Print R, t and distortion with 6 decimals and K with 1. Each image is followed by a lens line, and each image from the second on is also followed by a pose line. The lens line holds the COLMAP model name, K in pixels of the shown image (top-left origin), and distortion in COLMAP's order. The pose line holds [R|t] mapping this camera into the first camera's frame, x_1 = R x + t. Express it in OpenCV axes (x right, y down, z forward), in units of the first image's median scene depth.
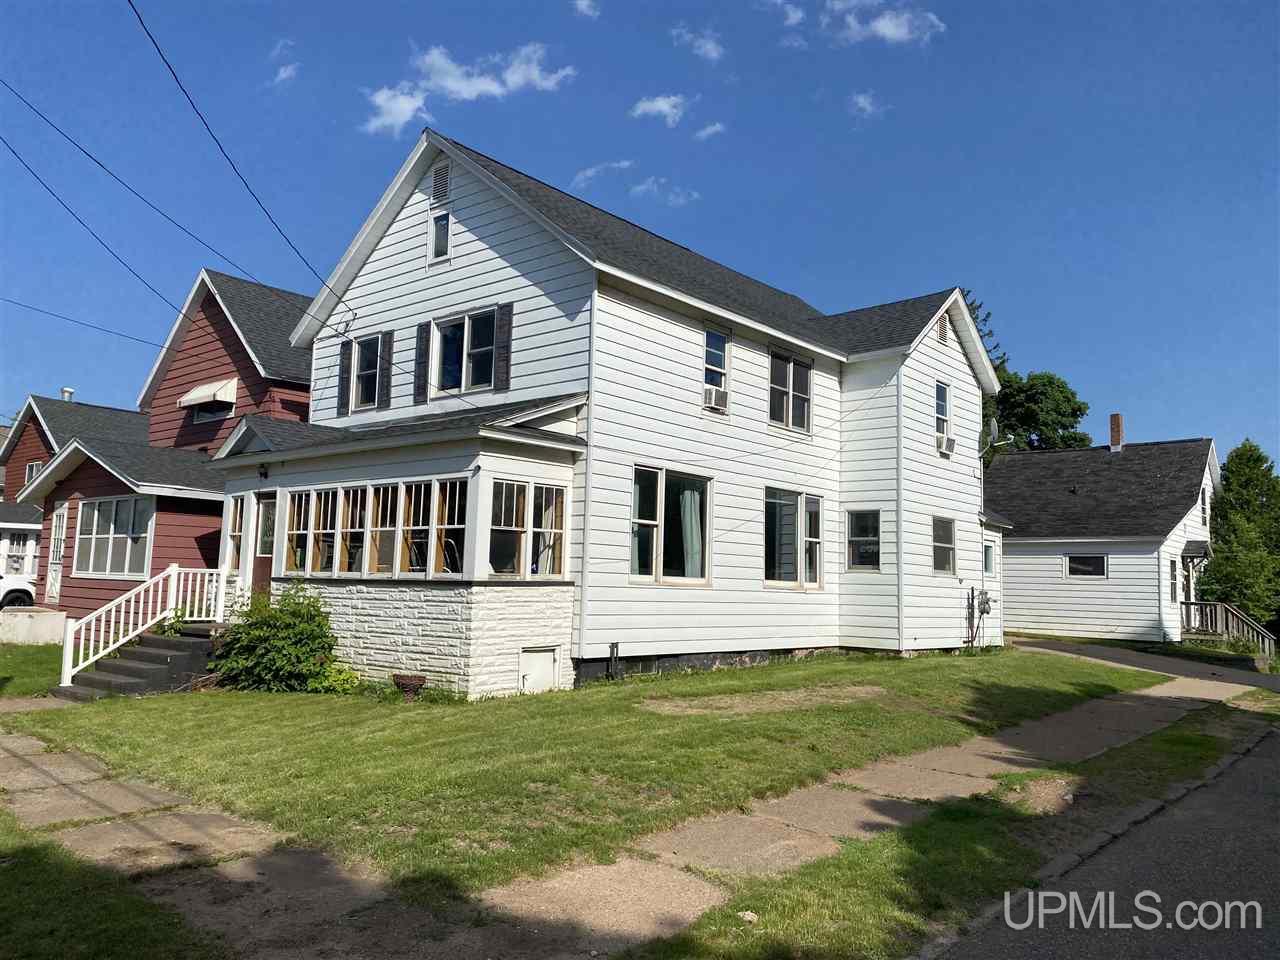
lens RADIAL K [[990.5, 0, 640.0], [0, 990.5, 480.0], [0, 0, 1]] dist [-0.000094, -0.000833]
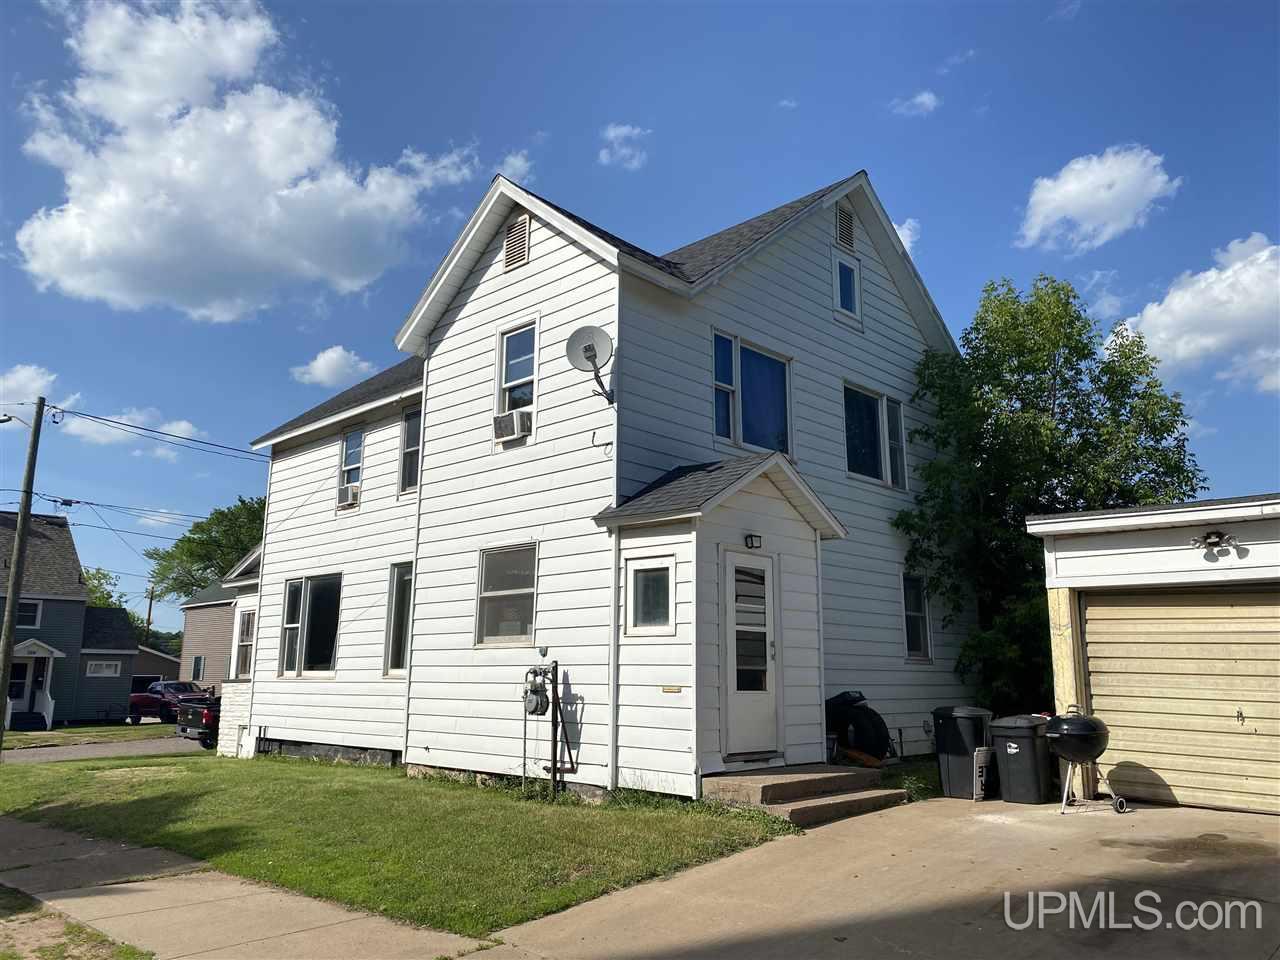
lens RADIAL K [[990.5, 0, 640.0], [0, 990.5, 480.0], [0, 0, 1]] dist [-0.000094, -0.000833]
pose [[-0.046781, -0.235444, -0.970761, 1.045001], [0.097838, 0.966073, -0.239022, 0.175670], [0.994102, -0.106159, -0.022158, 1.290134]]
